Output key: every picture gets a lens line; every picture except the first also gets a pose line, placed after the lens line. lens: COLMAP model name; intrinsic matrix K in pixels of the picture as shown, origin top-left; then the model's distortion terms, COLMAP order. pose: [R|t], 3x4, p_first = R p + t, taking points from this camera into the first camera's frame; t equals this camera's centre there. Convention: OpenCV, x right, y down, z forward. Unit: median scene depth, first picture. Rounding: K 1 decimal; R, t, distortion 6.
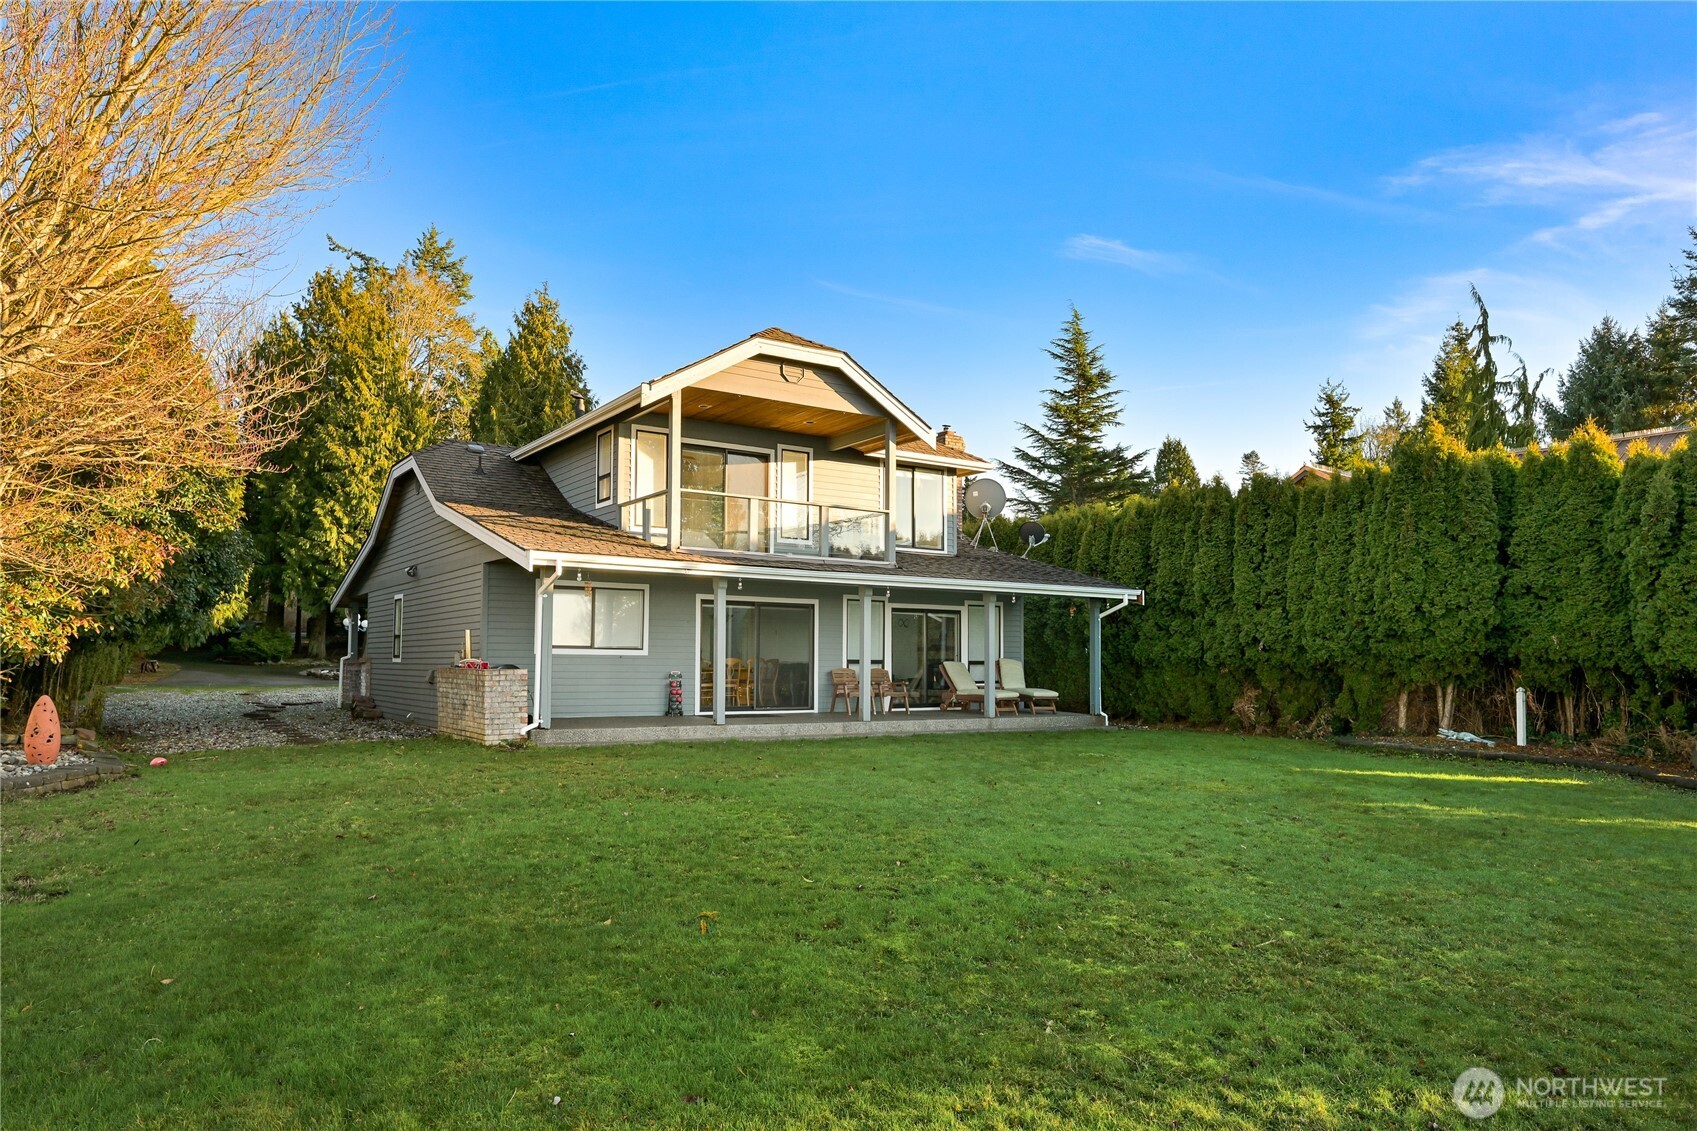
lens RADIAL K [[1097.0, 0, 848.2], [0, 1097.0, 606.3], [0, 0, 1]] dist [-0.014376, -0.001863]
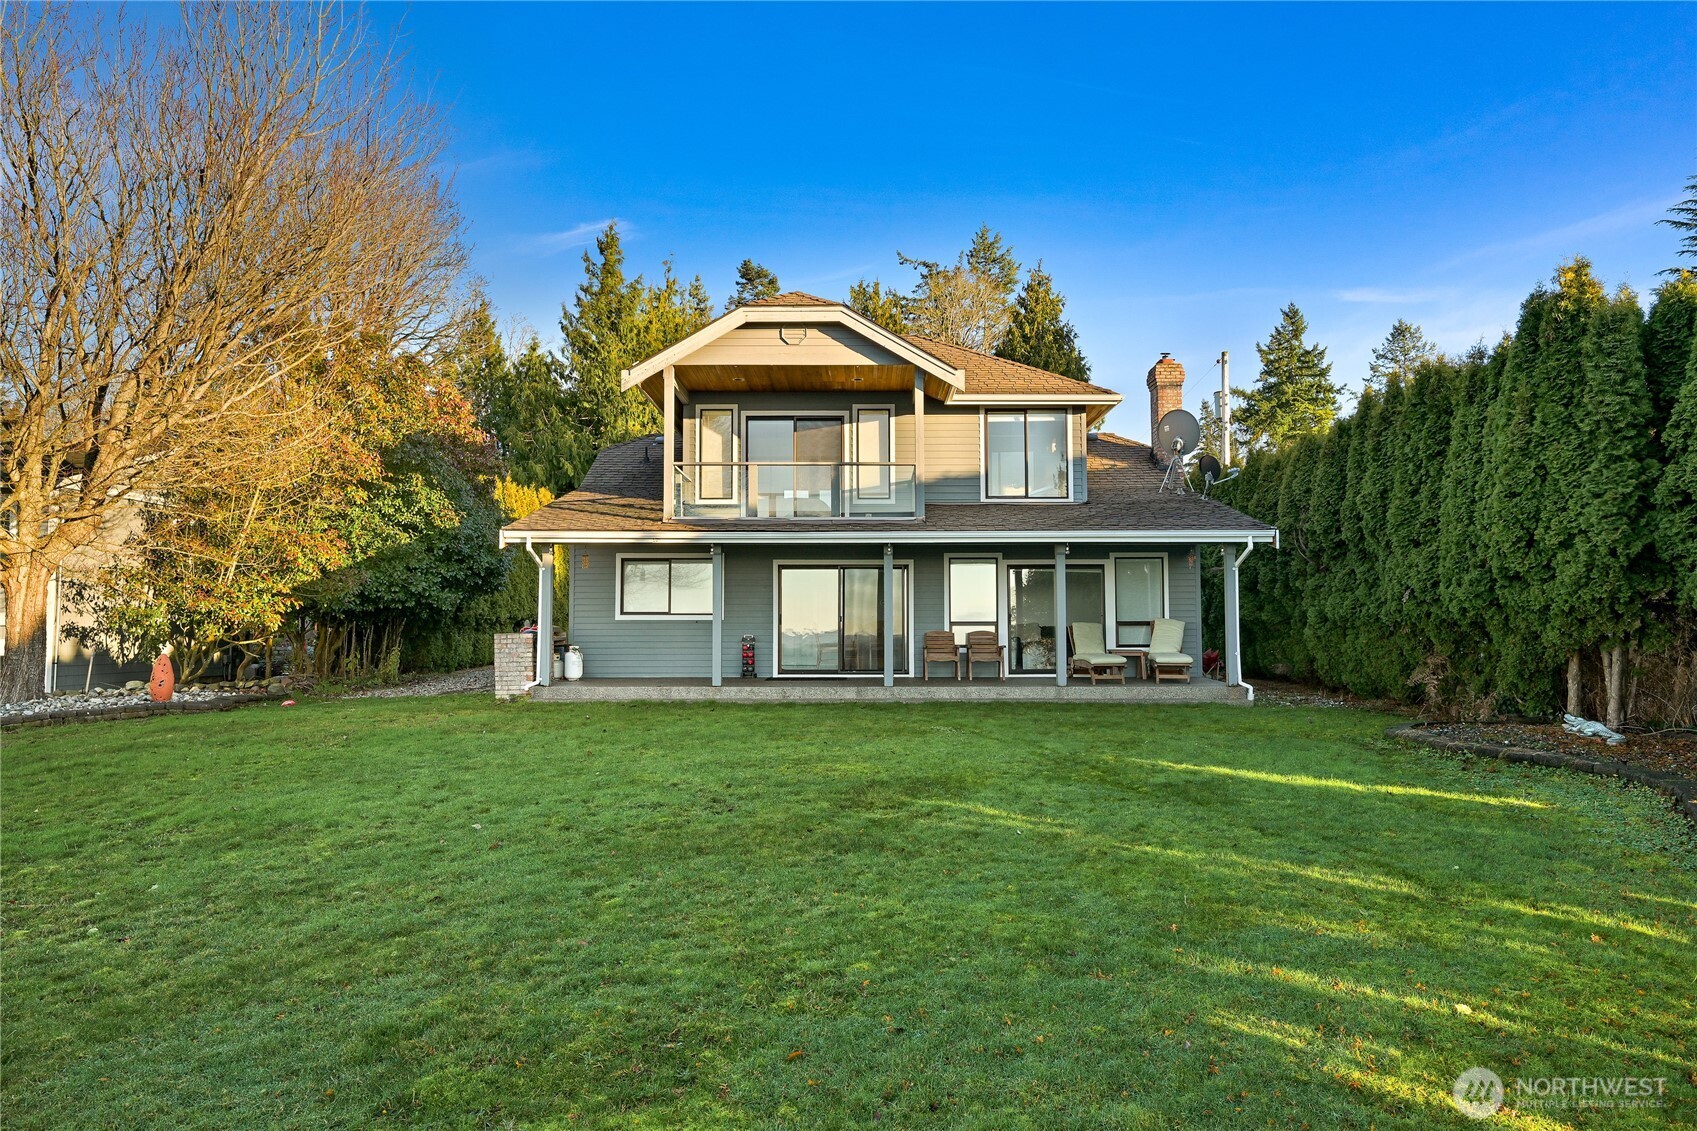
lens RADIAL K [[1085.8, 0, 848.5], [0, 1085.8, 565.5], [0, 0, 1]] dist [-0.006227, -0.000523]
pose [[0.834083, -0.040747, -0.550131, 0.471230], [0.036933, 0.999155, -0.018008, 0.014660], [0.550401, -0.005298, 0.834884, 0.181220]]
